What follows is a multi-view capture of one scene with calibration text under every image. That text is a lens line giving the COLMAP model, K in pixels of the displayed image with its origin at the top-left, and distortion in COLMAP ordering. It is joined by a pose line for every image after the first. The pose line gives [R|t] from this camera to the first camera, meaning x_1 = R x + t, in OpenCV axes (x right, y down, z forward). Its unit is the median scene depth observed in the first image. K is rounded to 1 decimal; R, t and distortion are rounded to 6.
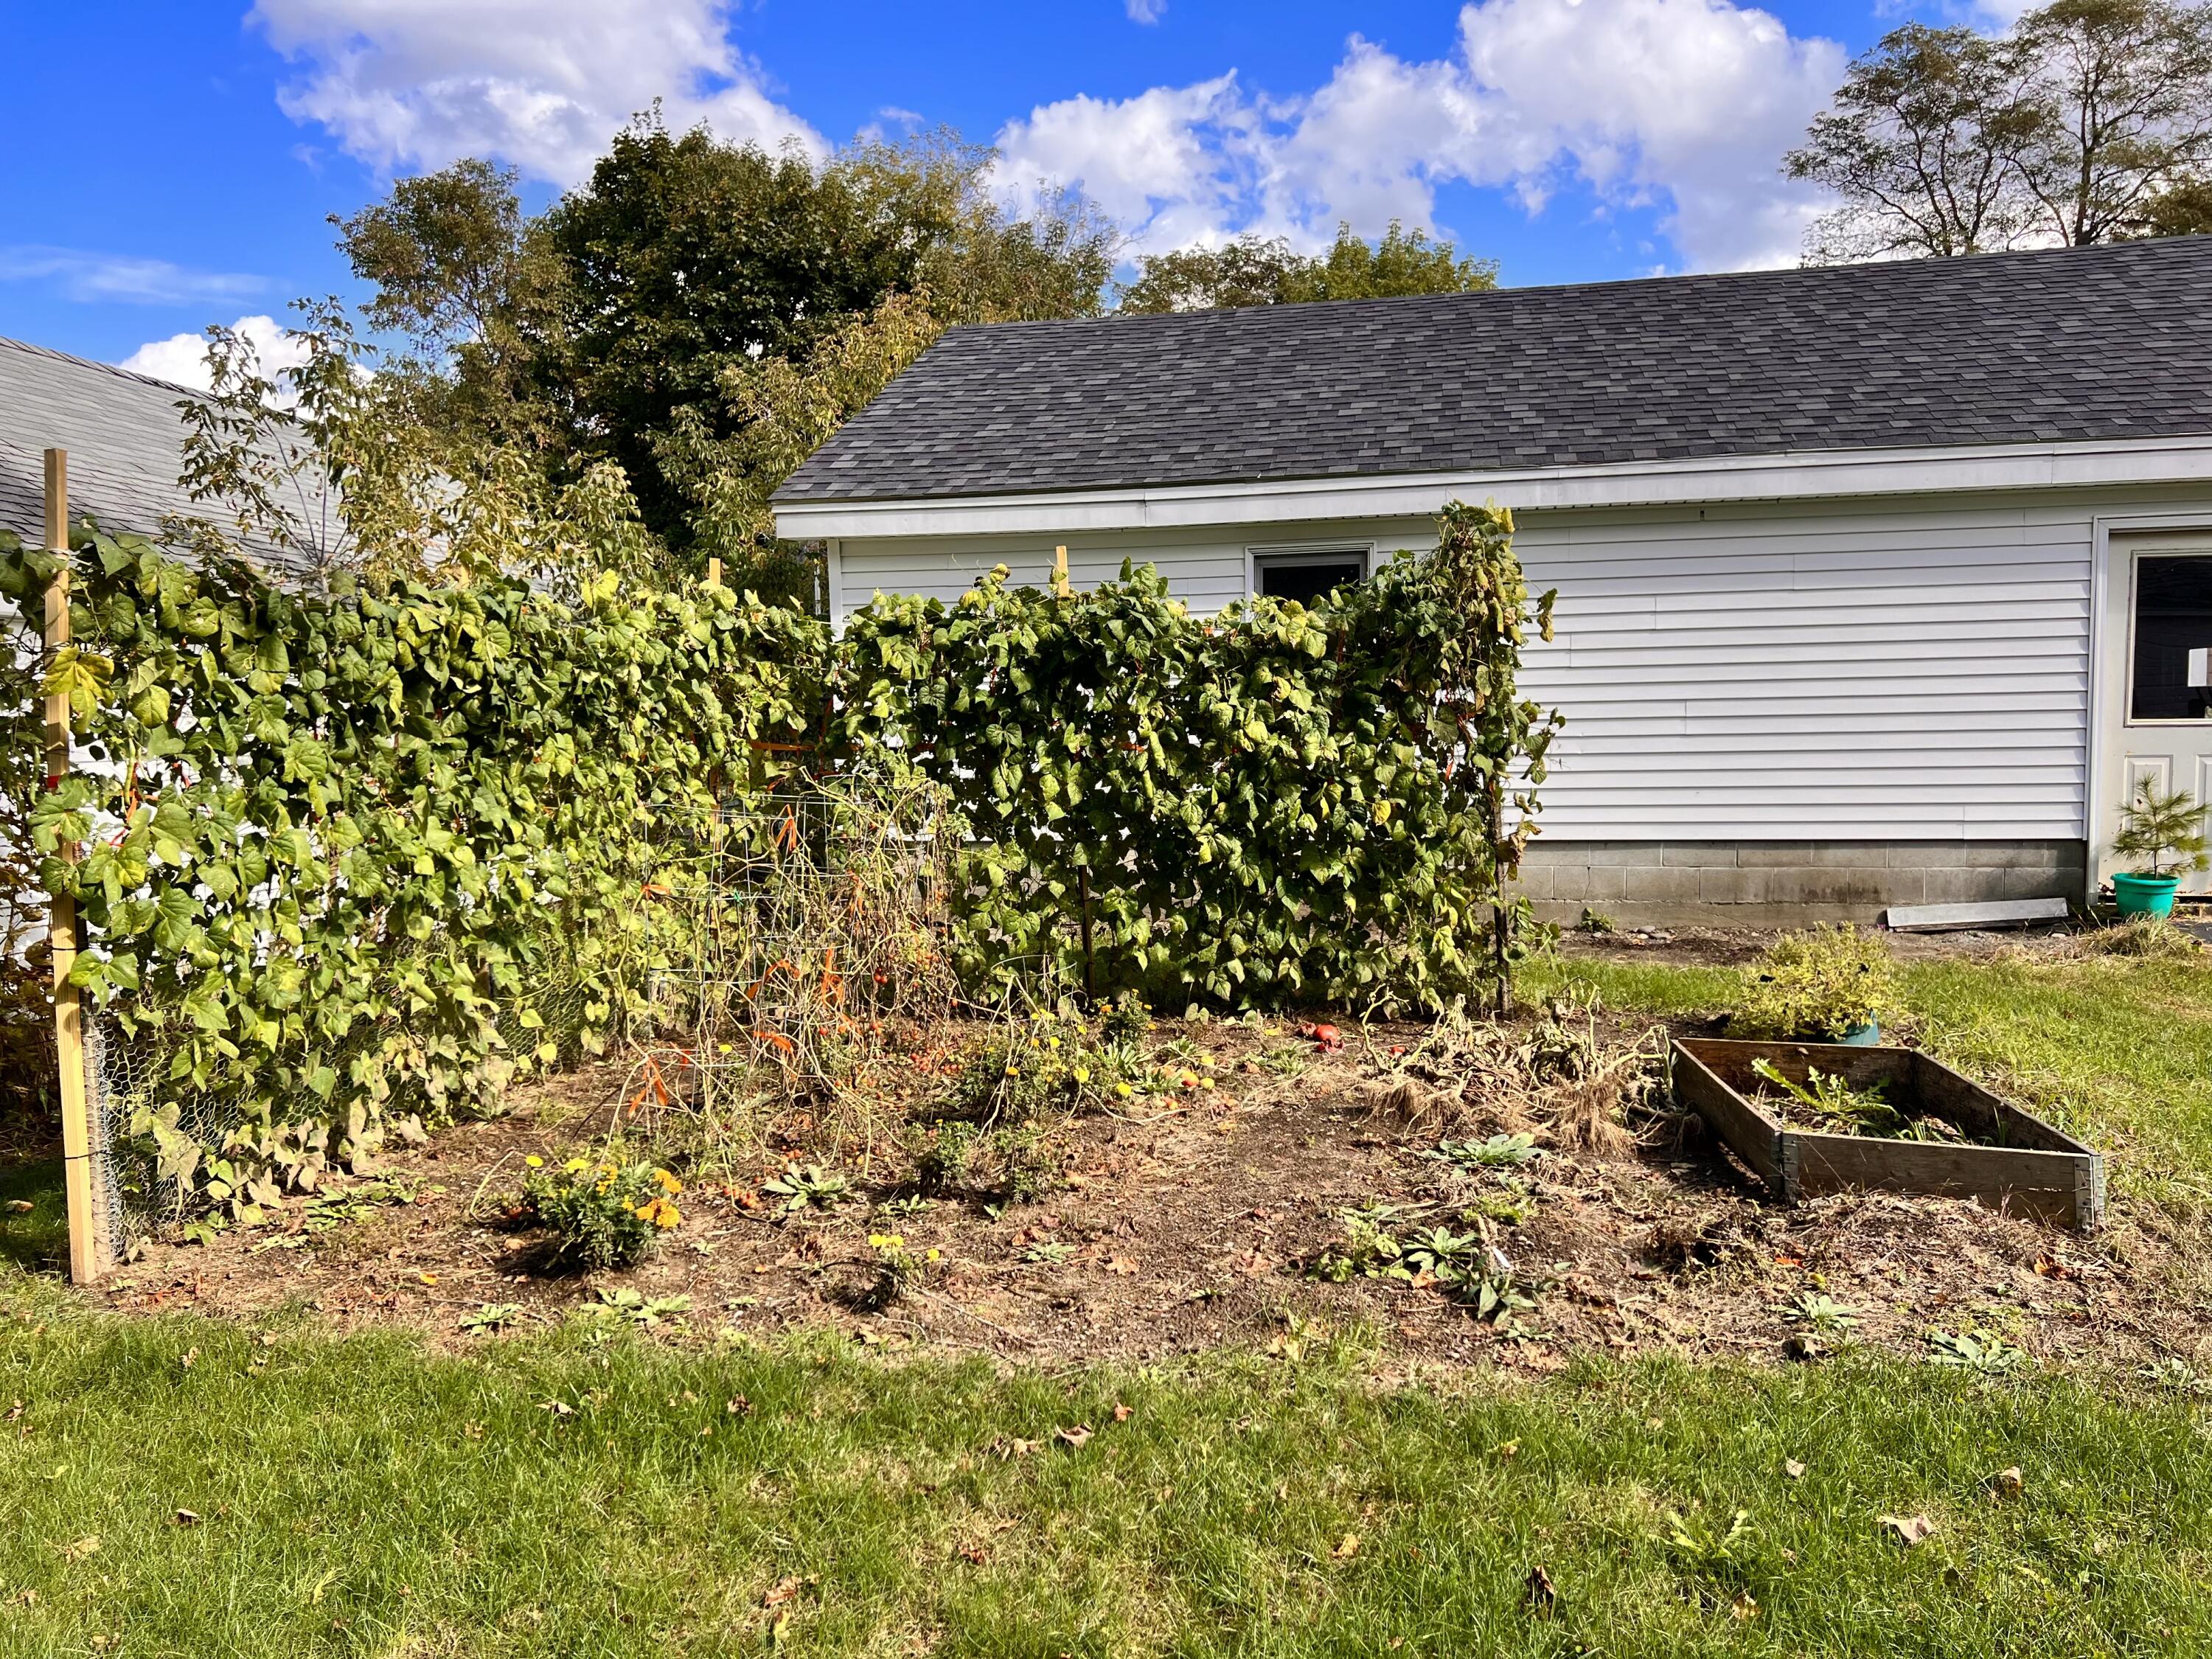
lens RADIAL K [[1672.8, 0, 1096.8], [0, 1672.8, 826.9], [0, 0, 1]] dist [0.061450, -0.018537]
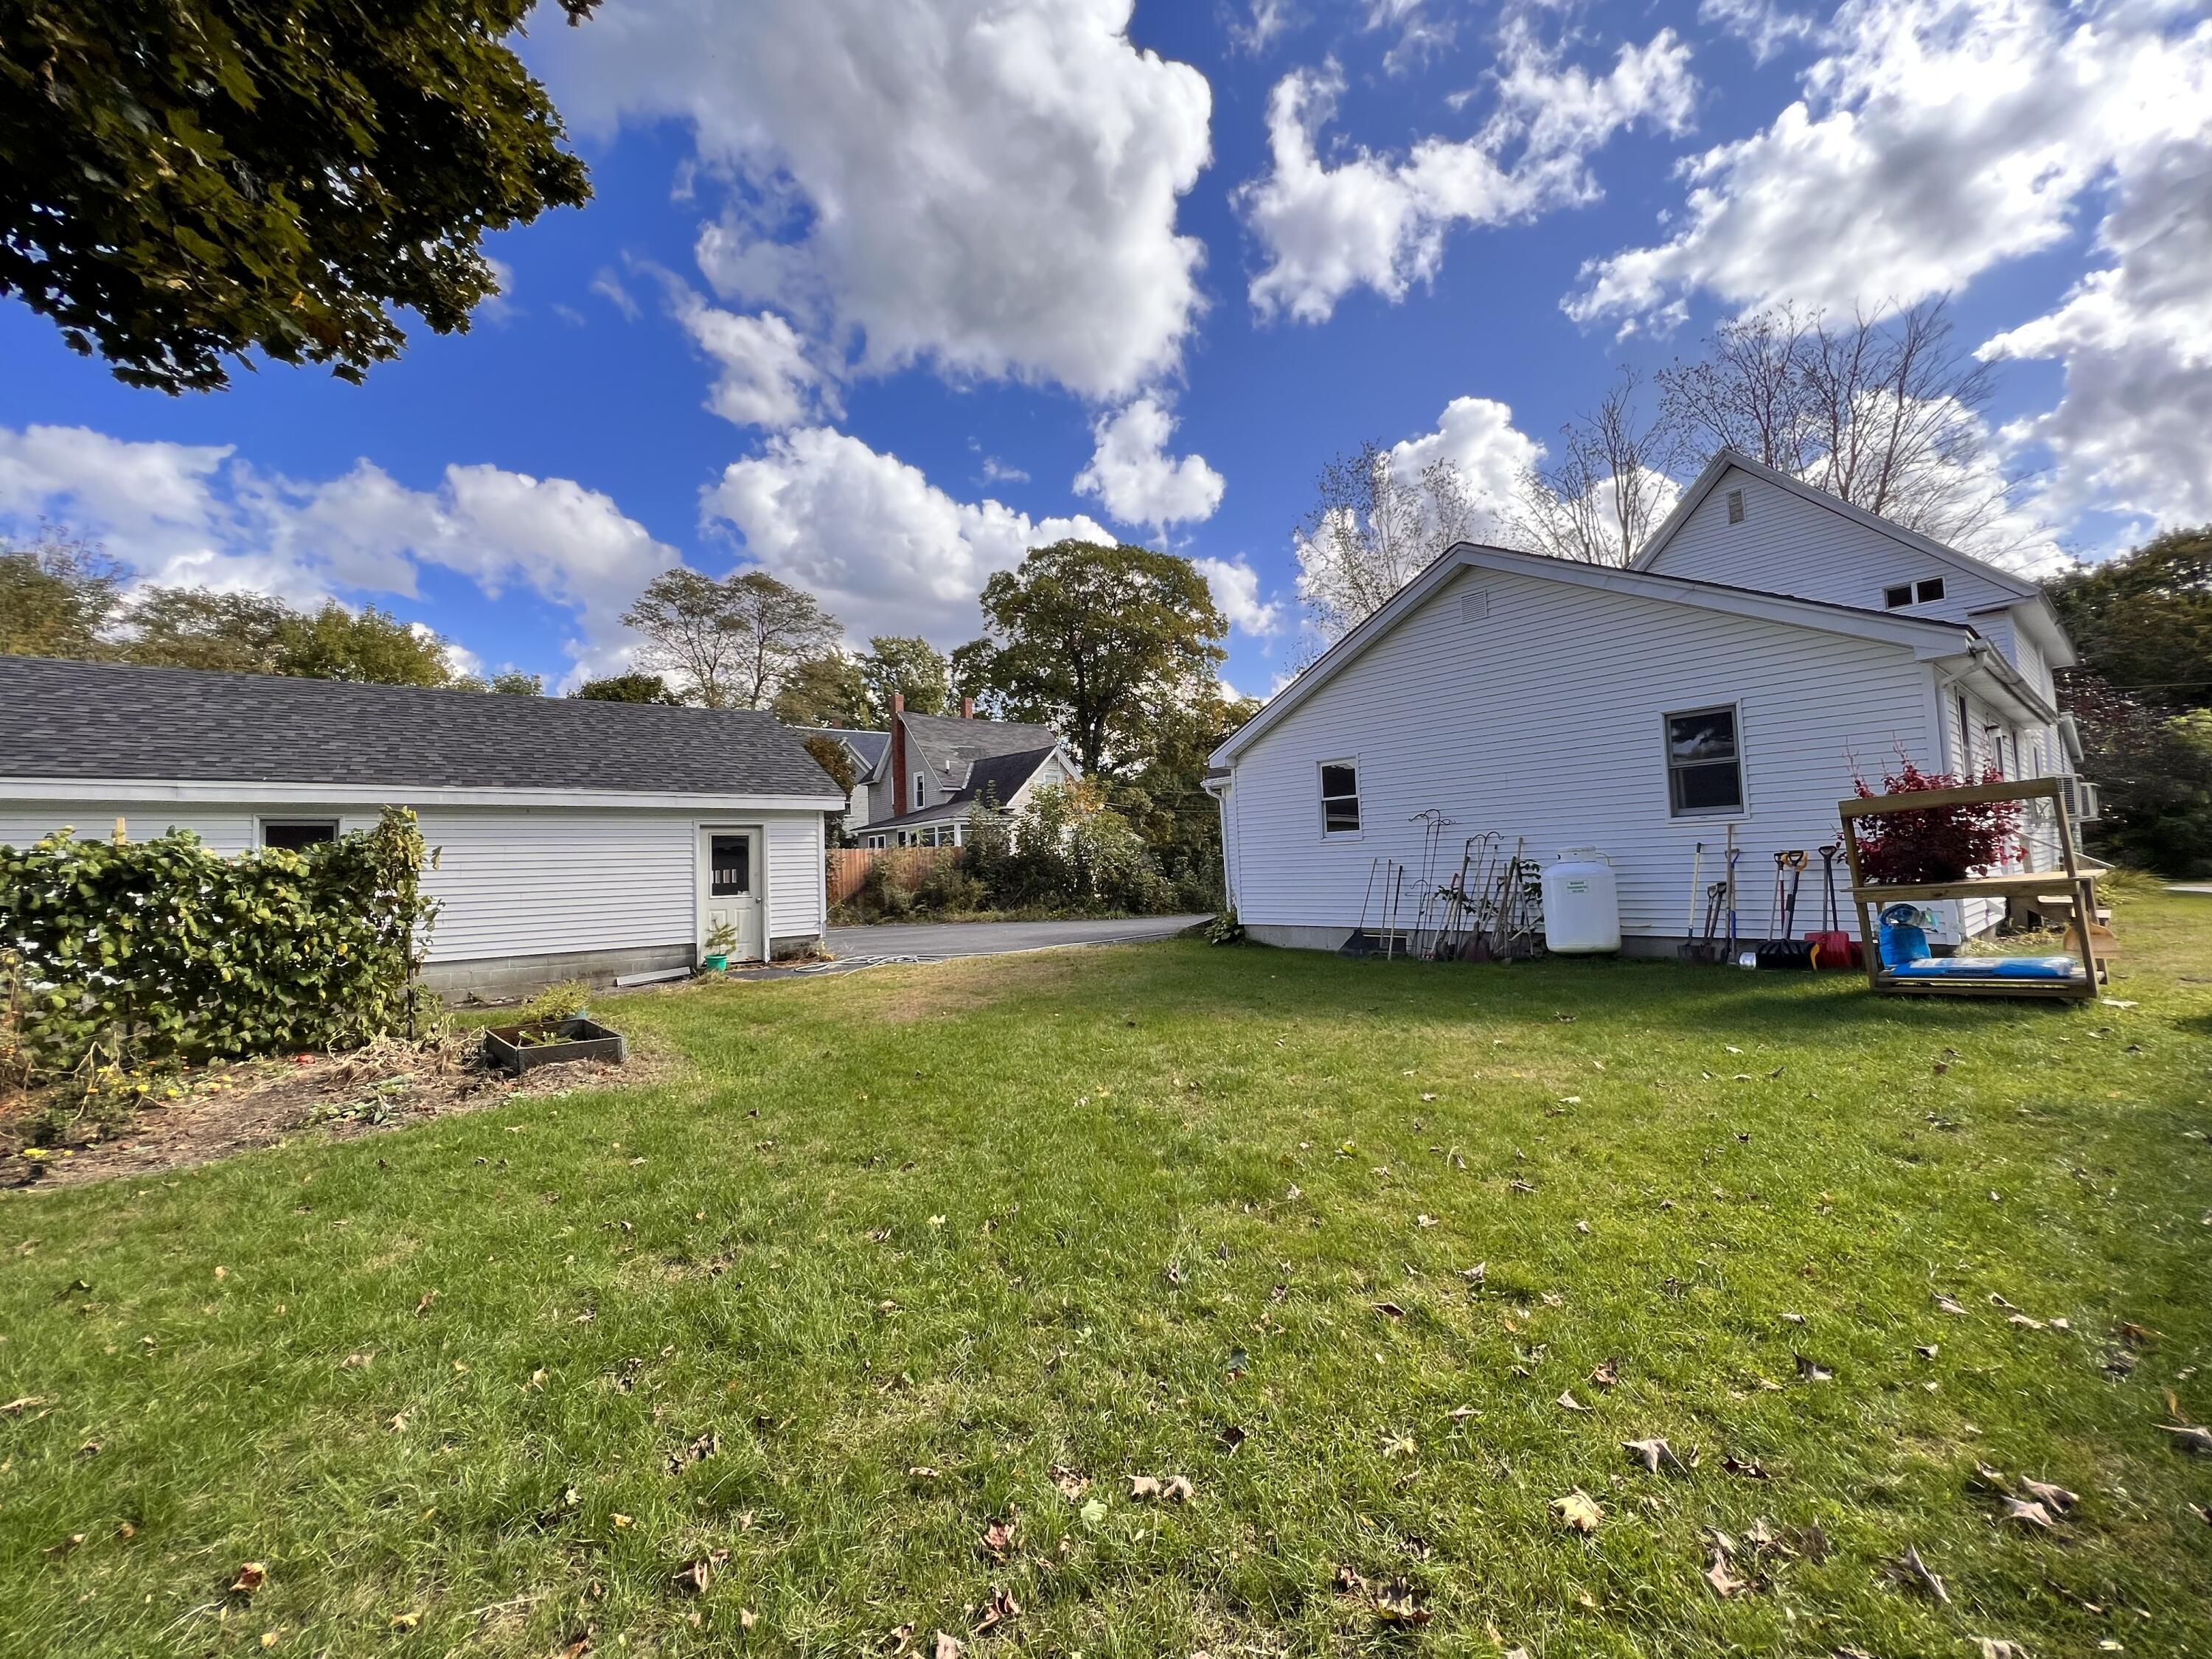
lens RADIAL K [[897.2, 0, 1101.9], [0, 897.2, 827.1], [0, 0, 1]] dist [0.000107, -0.000529]
pose [[0.655588, 0.031651, 0.754455, -0.058979], [0.074672, 0.991507, -0.106483, 0.029242], [-0.751417, 0.126145, 0.647657, -0.460216]]
